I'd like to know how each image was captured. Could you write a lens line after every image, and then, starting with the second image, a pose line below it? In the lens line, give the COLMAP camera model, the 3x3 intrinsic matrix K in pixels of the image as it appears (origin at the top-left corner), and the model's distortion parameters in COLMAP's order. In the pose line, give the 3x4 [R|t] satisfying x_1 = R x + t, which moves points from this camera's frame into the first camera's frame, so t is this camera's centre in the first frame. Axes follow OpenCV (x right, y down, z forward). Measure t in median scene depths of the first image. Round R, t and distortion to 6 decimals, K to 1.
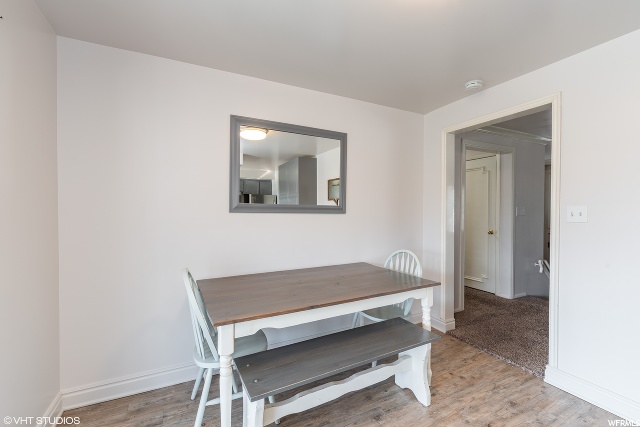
lens RADIAL K [[283.7, 0, 321.9], [0, 283.7, 212.5], [0, 0, 1]] dist [0.002282, 0.000318]
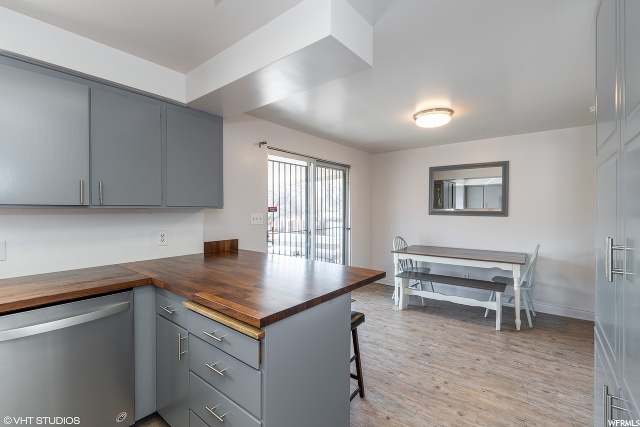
lens RADIAL K [[283.7, 0, 321.9], [0, 283.7, 212.5], [0, 0, 1]] dist [0.002282, 0.000318]
pose [[0.405833, 0.005406, -0.913931, 1.251082], [-0.009449, 0.999954, 0.001719, -0.012049], [0.913898, 0.007938, 0.405865, -0.548089]]
